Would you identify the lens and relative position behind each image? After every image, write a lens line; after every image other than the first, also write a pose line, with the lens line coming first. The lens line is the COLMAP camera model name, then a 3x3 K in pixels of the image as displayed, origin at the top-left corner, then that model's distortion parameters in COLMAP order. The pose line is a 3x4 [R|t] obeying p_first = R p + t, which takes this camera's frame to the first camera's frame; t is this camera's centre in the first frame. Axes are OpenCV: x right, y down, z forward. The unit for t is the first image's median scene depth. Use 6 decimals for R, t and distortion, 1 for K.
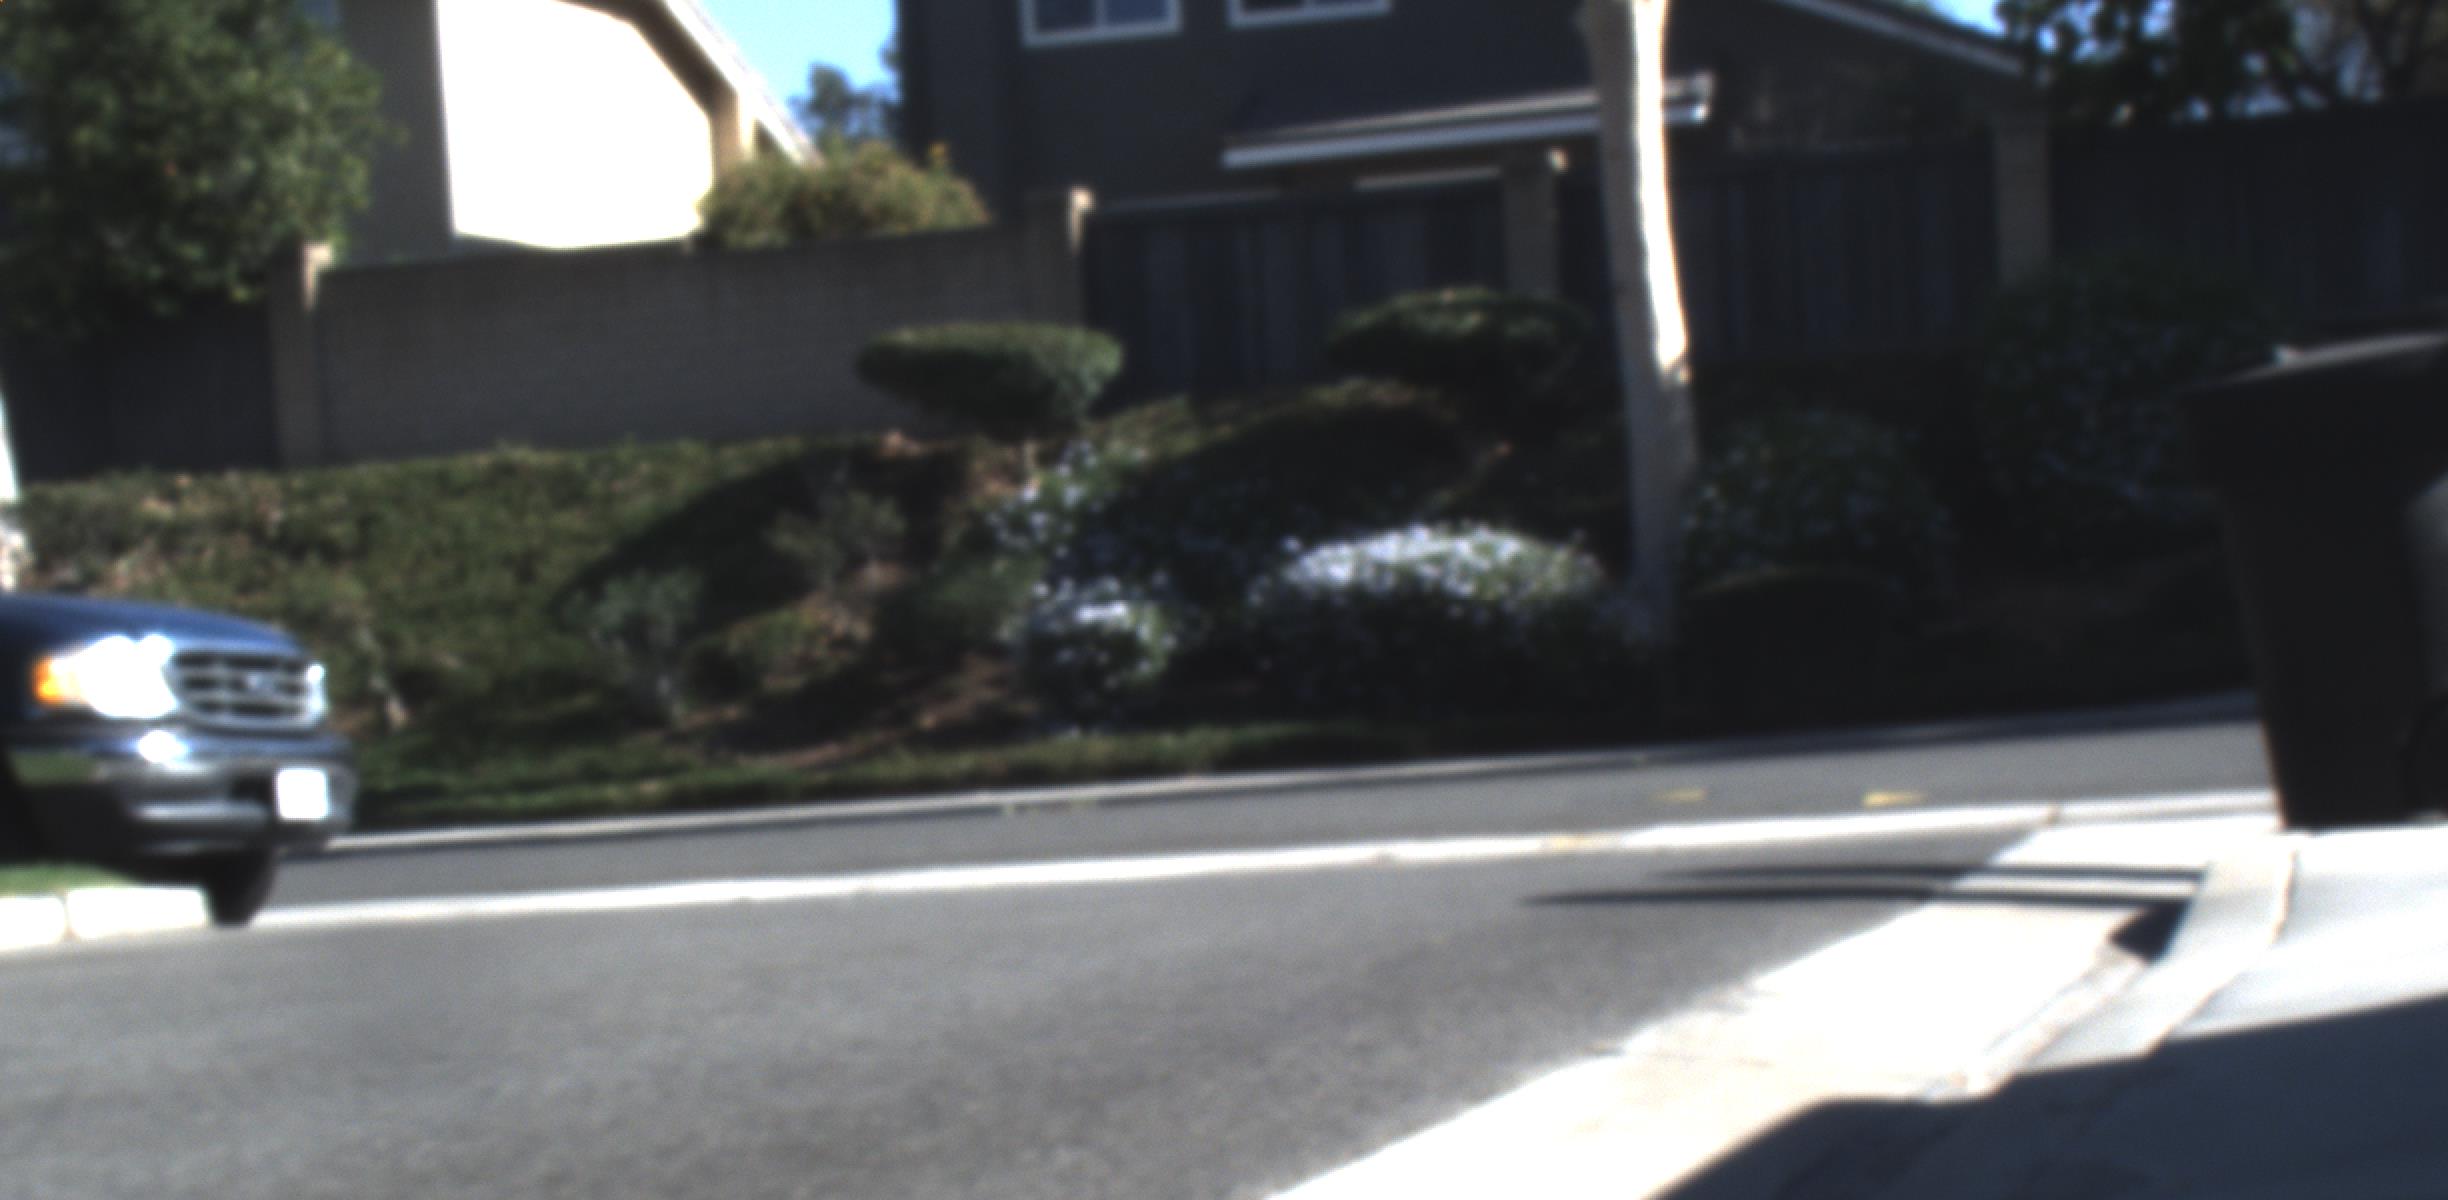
lens RADIAL K [[5099.0, 0, 1308.7], [0, 5099.0, 604.7], [0, 0, 1]] dist [-0.139144, 1.465011]
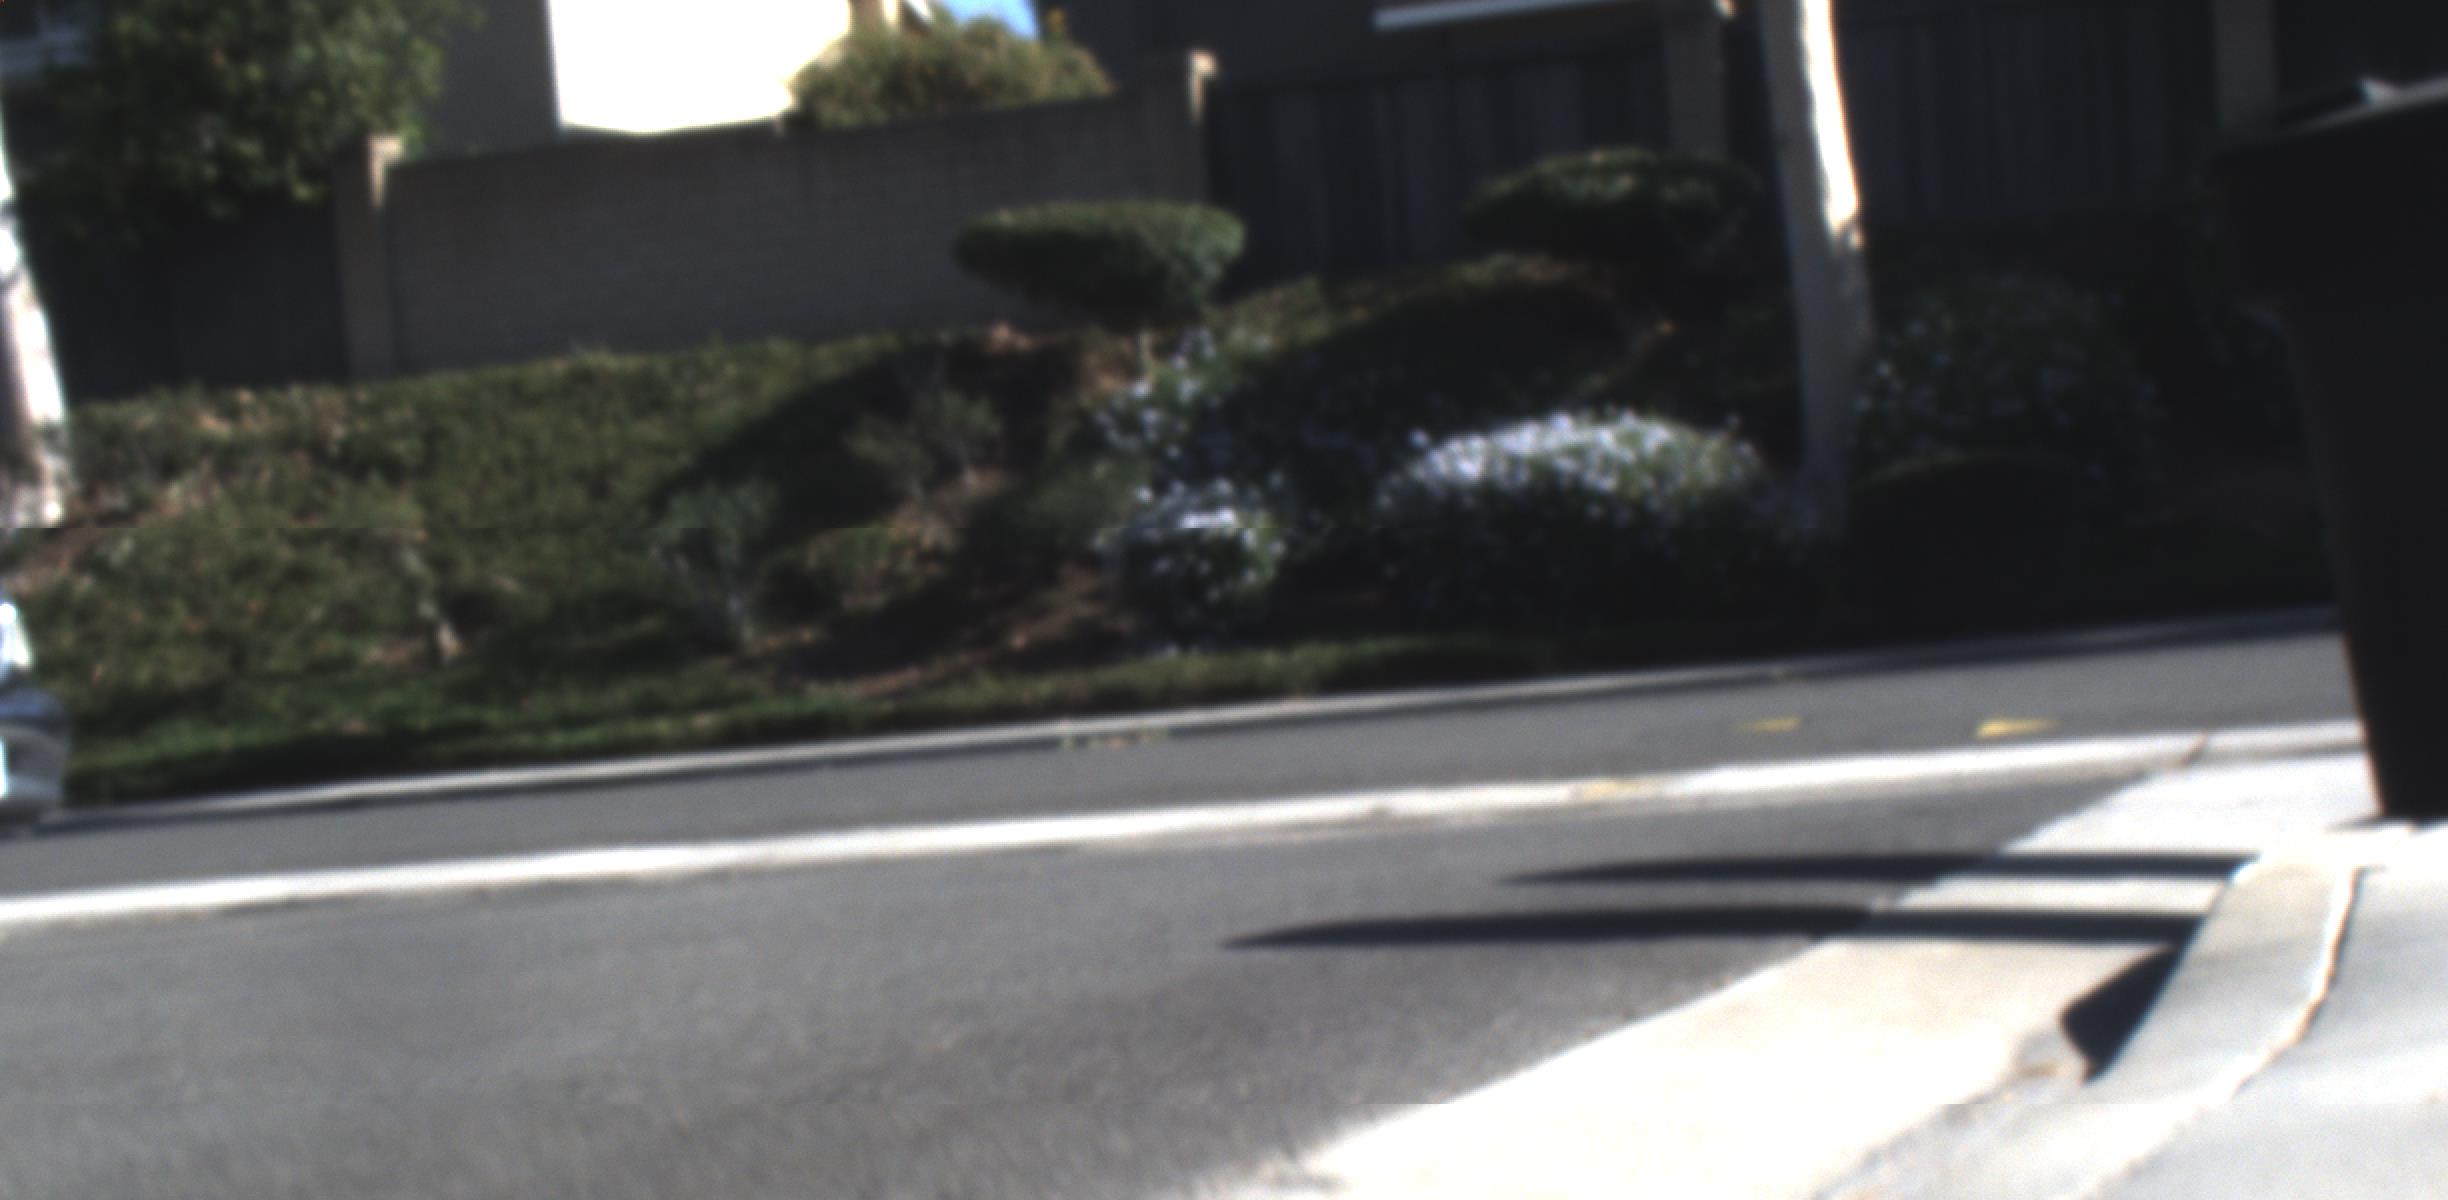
lens RADIAL K [[5099.0, 0, 1308.7], [0, 5099.0, 604.7], [0, 0, 1]] dist [-0.139144, 1.465011]
pose [[0.998079, -0.019414, -0.058838, 0.027275], [0.020497, 0.999630, 0.017863, 0.000910], [0.058469, -0.019035, 0.998108, 0.100125]]
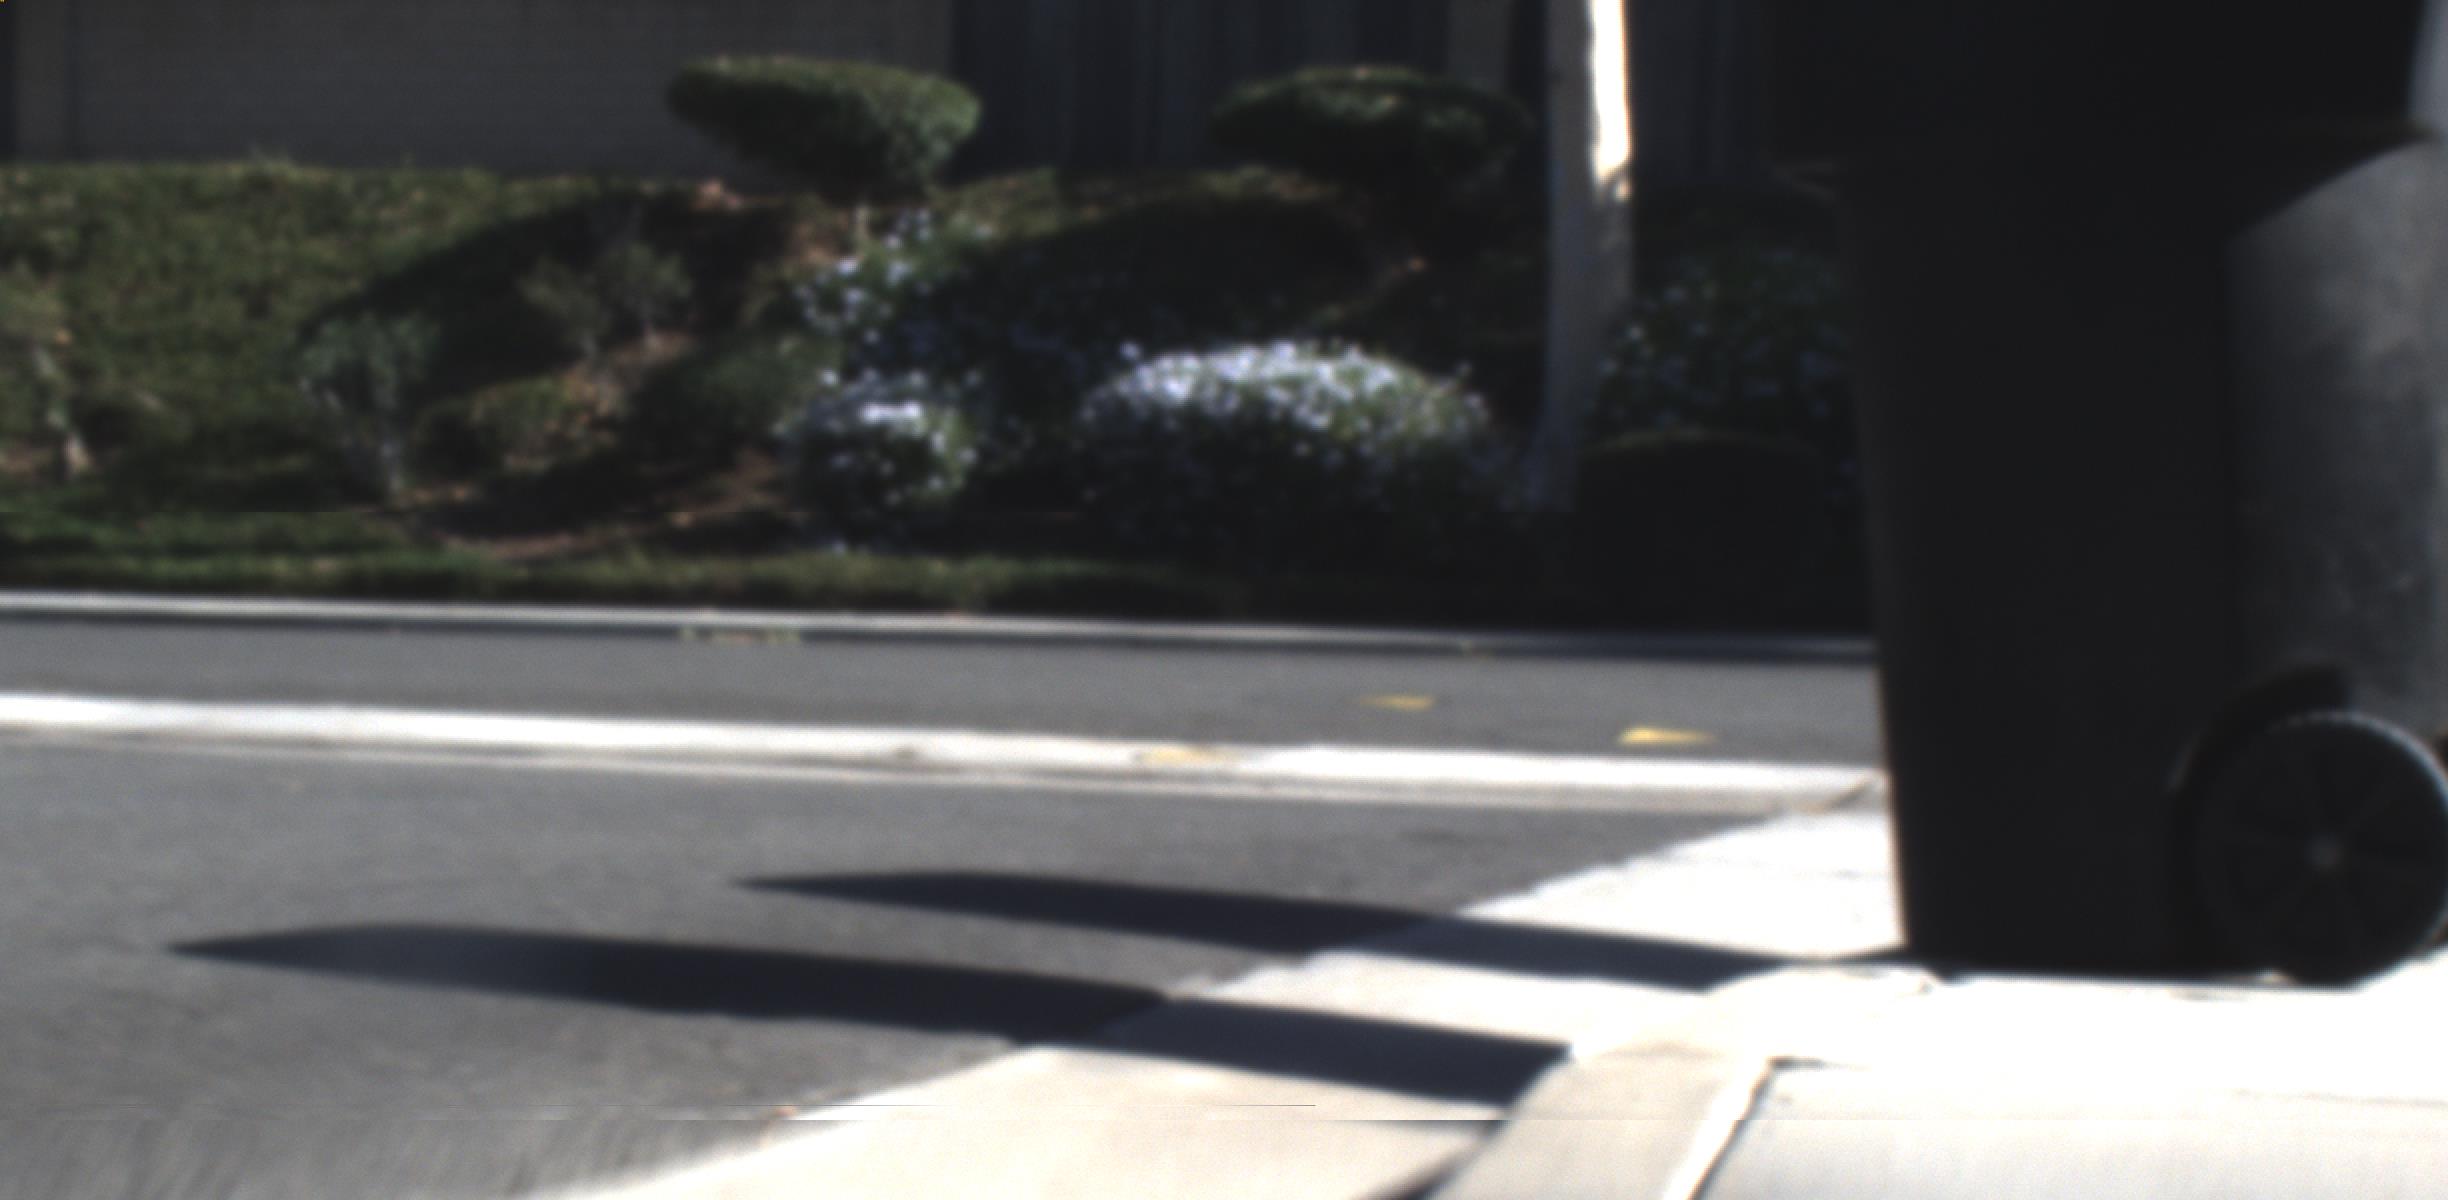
lens RADIAL K [[5099.0, 0, 1308.7], [0, 5099.0, 604.7], [0, 0, 1]] dist [-0.139144, 1.465011]
pose [[0.995261, 0.095268, -0.019466, 0.042270], [-0.094688, 0.995089, 0.028836, 0.002417], [0.022118, -0.026857, 0.999395, 0.164999]]
